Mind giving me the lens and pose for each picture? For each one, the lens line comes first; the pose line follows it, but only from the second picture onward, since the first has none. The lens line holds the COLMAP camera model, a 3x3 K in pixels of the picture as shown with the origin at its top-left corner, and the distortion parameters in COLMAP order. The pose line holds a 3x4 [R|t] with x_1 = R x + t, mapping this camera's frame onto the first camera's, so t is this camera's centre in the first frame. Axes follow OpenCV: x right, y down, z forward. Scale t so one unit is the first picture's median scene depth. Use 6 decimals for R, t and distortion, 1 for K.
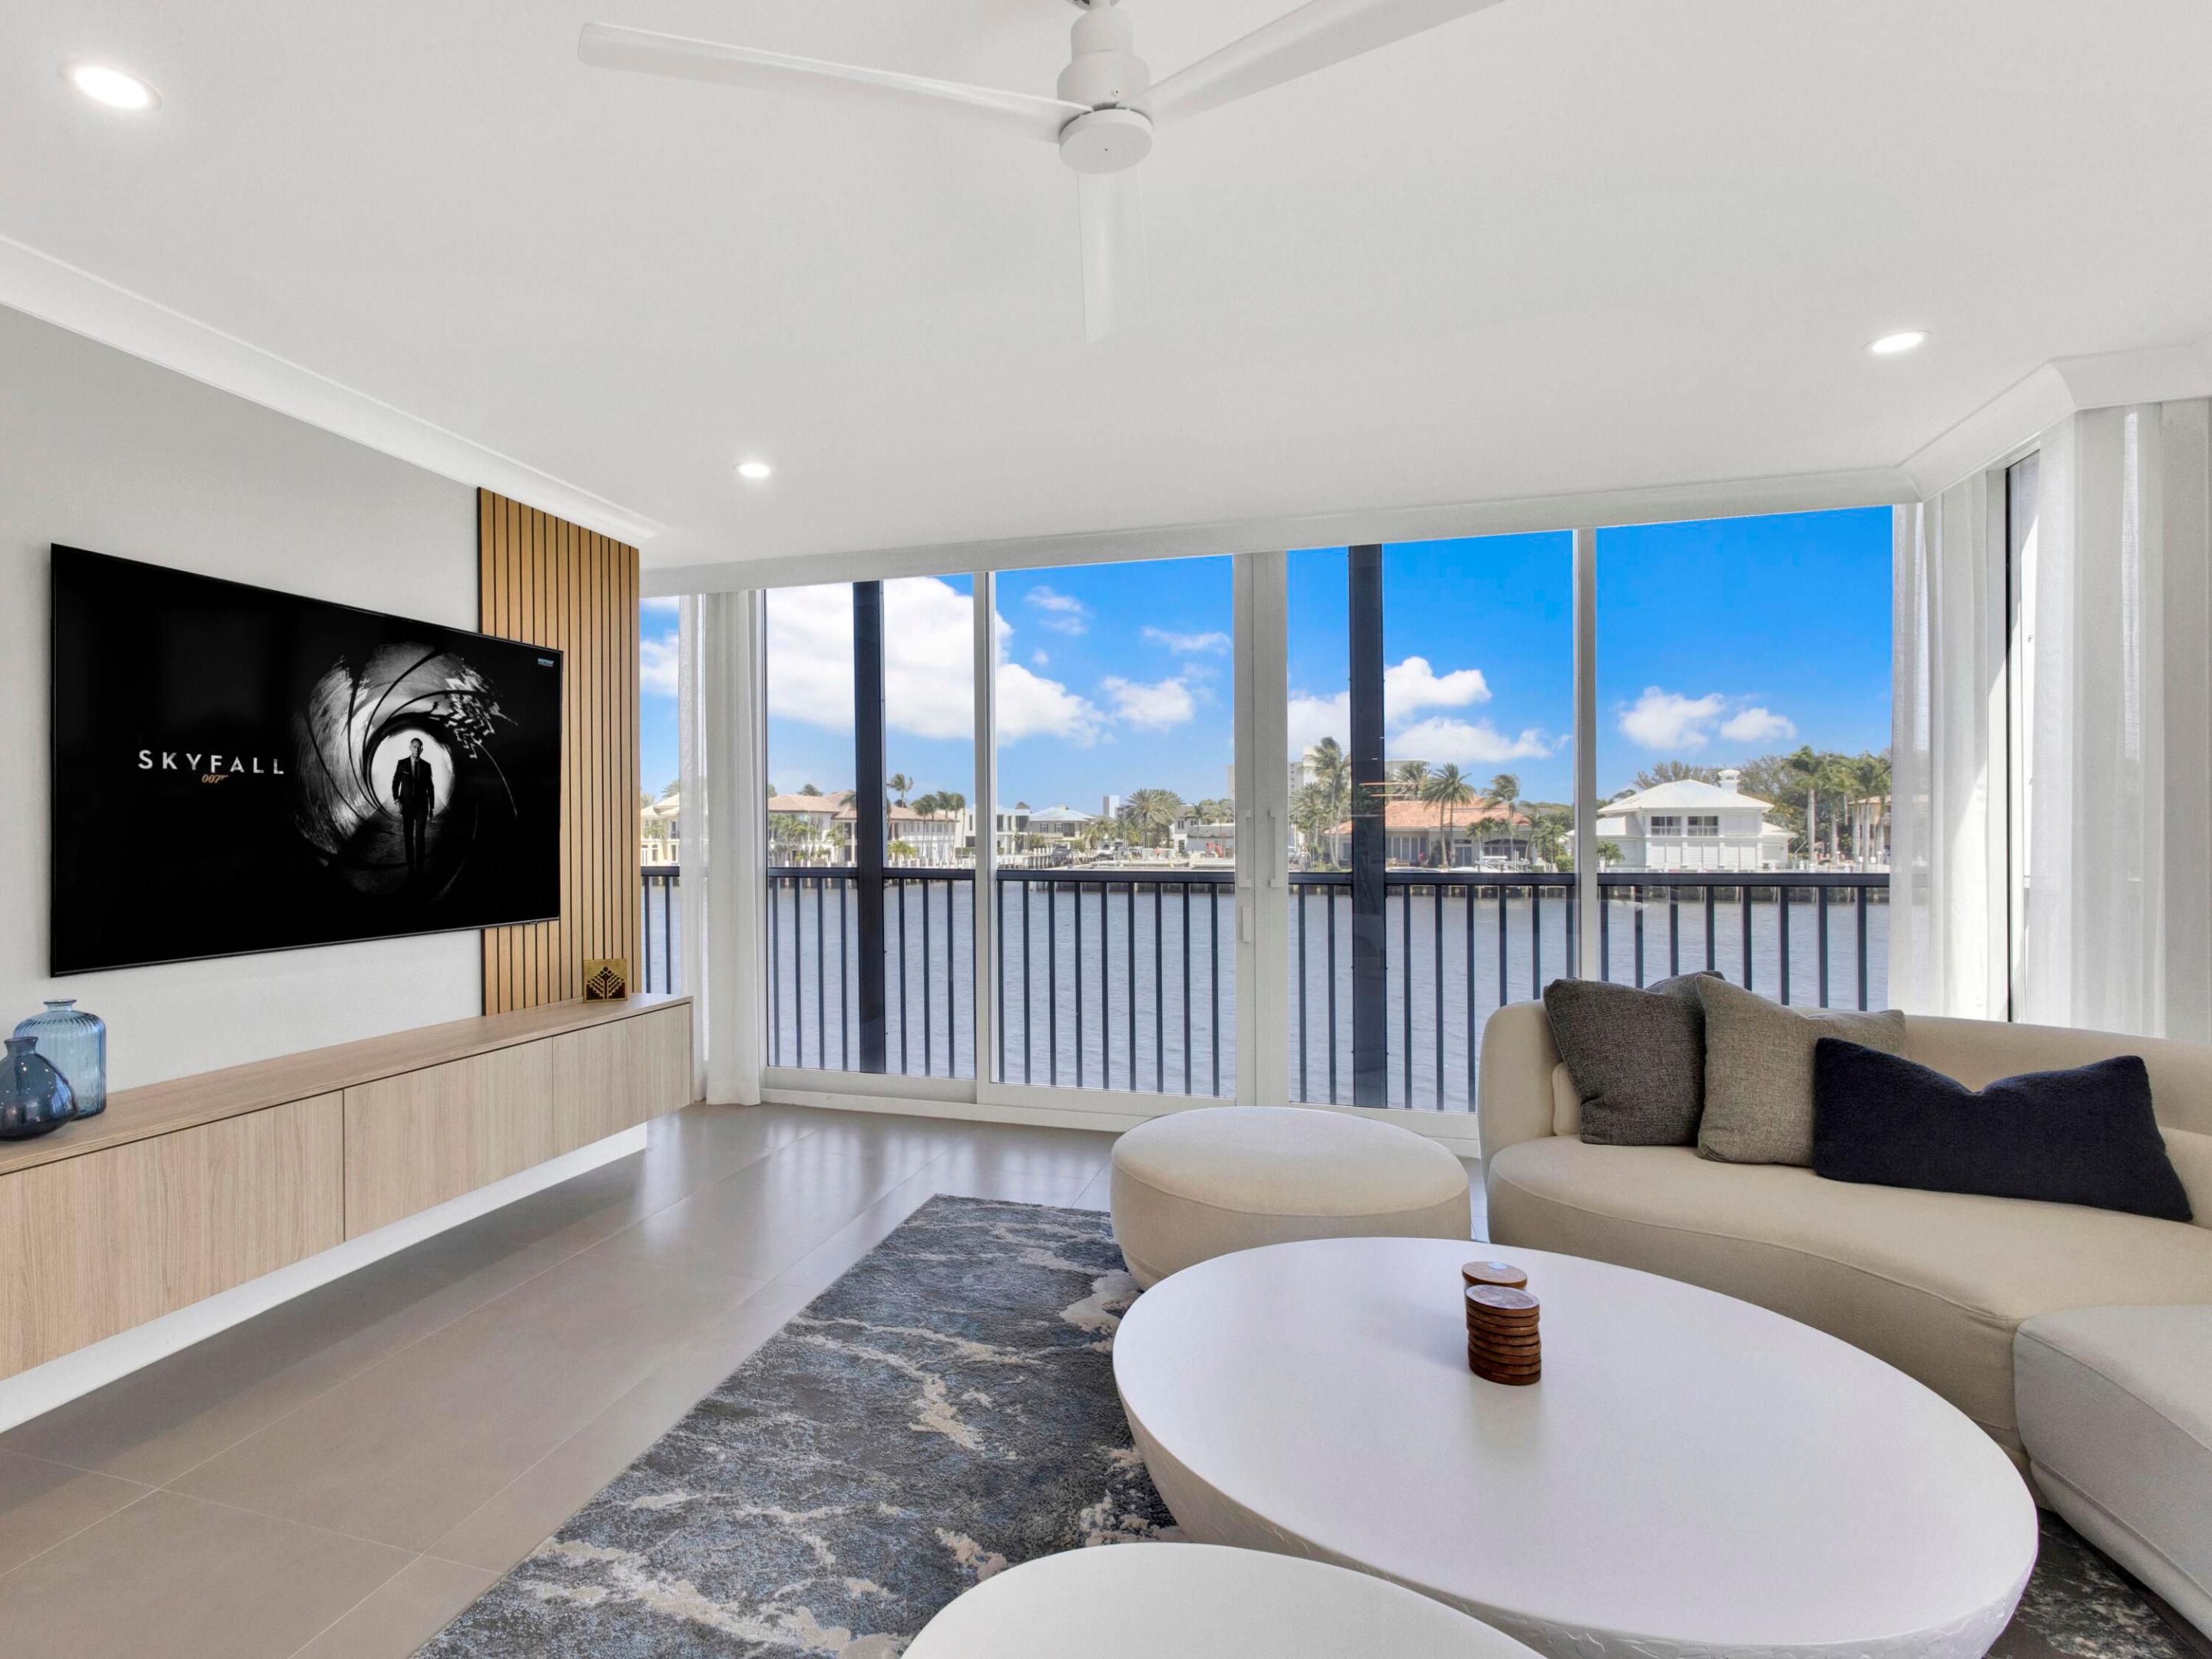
lens RADIAL K [[1157.4, 0, 975.8], [0, 1157.4, 836.8], [0, 0, 1]] dist [0.010620, -0.003358]
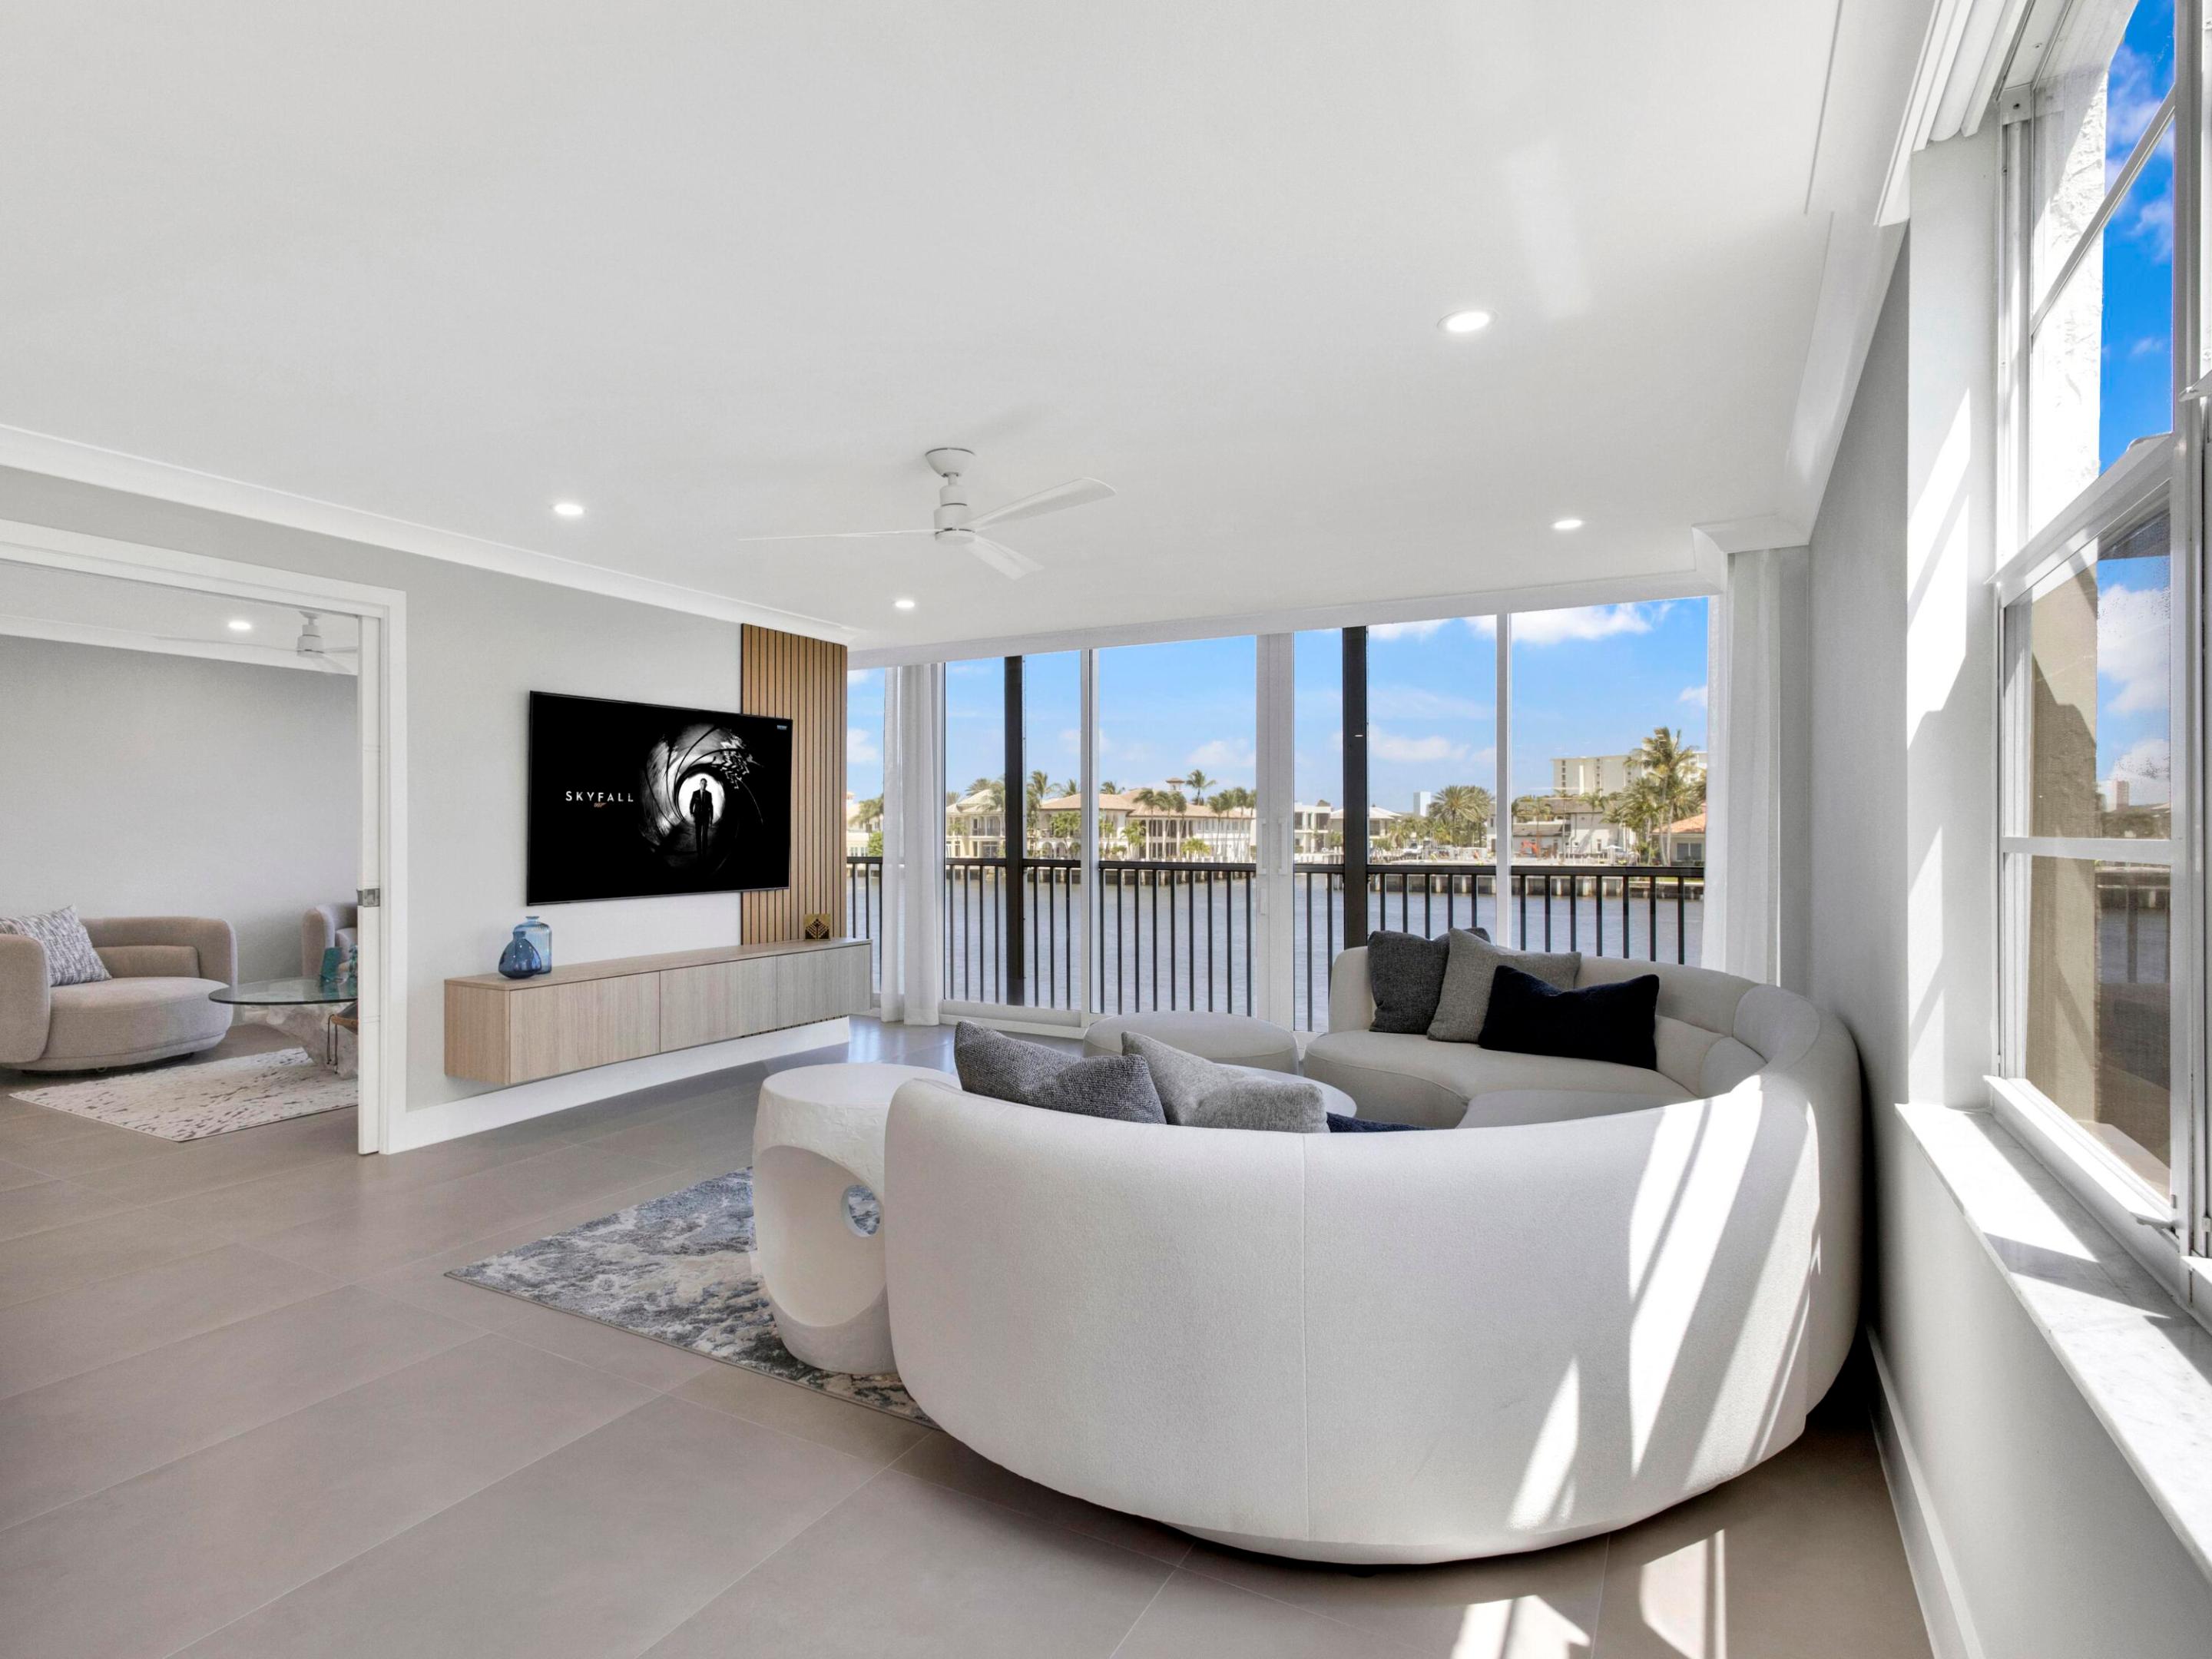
lens RADIAL K [[1157.4, 0, 1030.1], [0, 1157.4, 823.4], [0, 0, 1]] dist [0.010620, -0.003358]
pose [[0.977483, 0.001781, -0.211005, 0.336075], [-0.003712, 0.999955, -0.008755, -0.005018], [0.210980, 0.009341, 0.977446, -0.547292]]
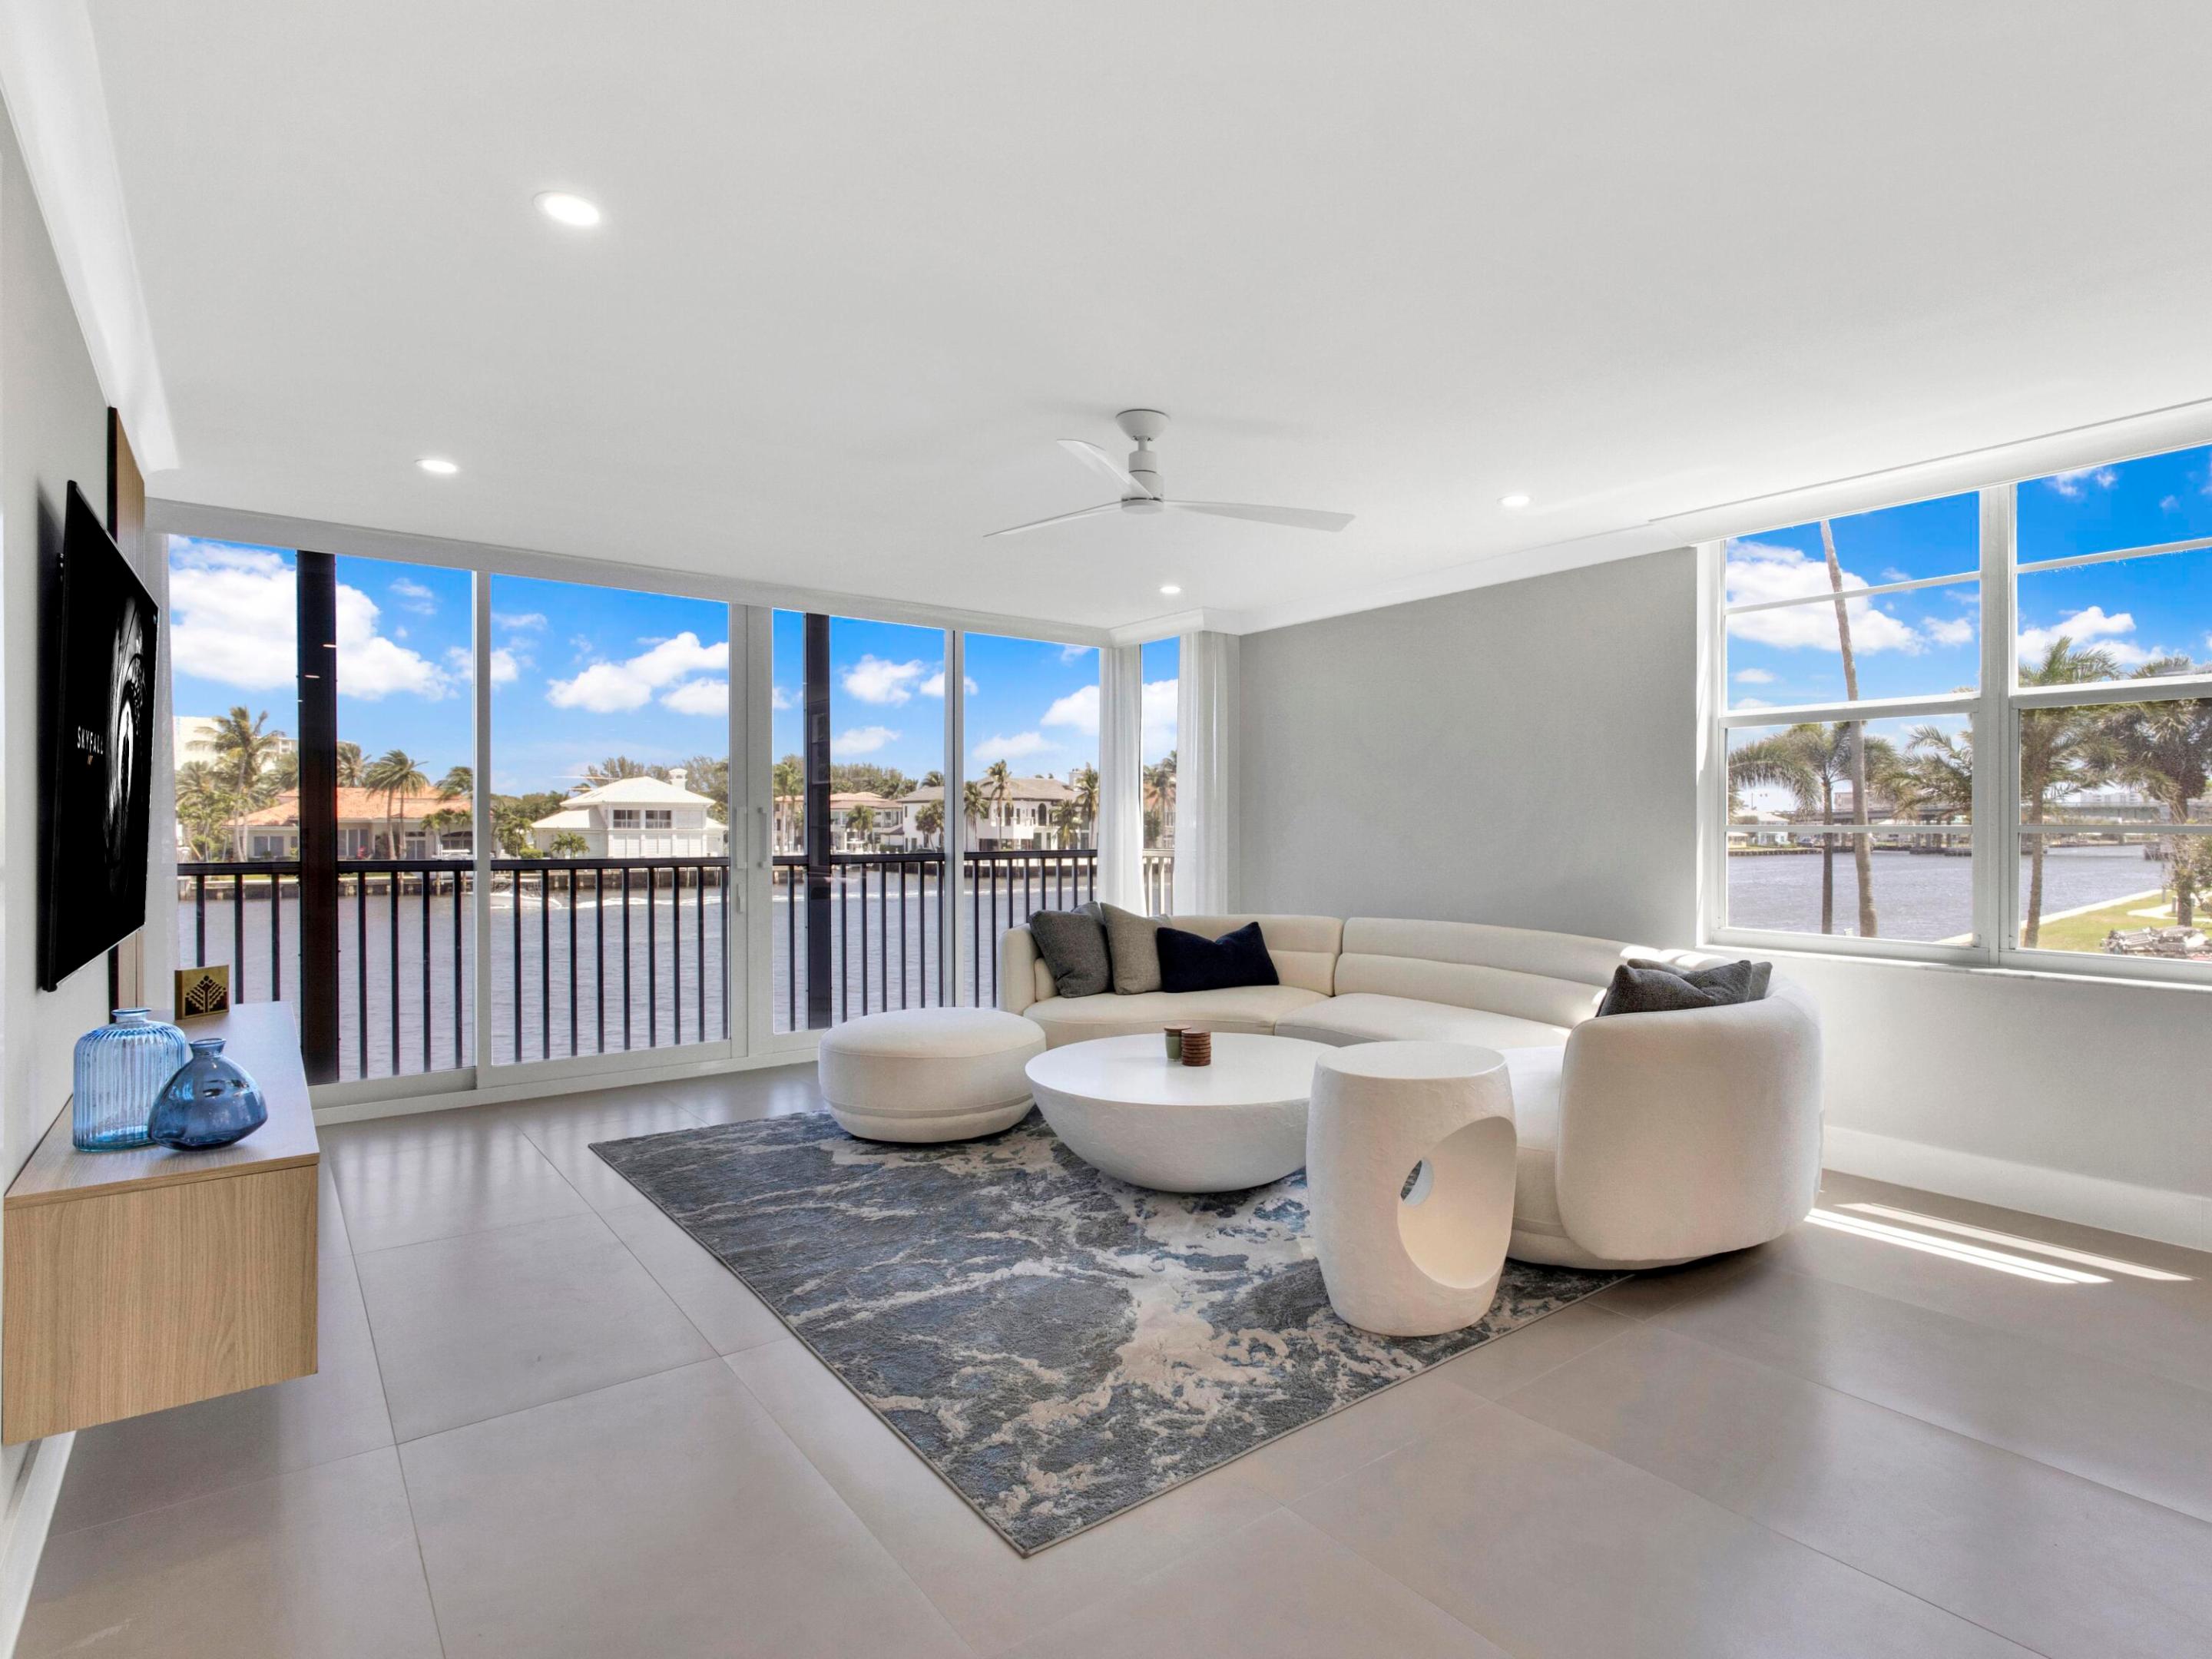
lens RADIAL K [[1157.4, 0, 1155.0], [0, 1157.4, 829.3], [0, 0, 1]] dist [0.010620, -0.003358]
pose [[0.568039, 0.000954, 0.823001, -0.726352], [-0.000841, 0.999999, -0.000579, 0.002125], [-0.823001, -0.000363, 0.568040, -0.105707]]
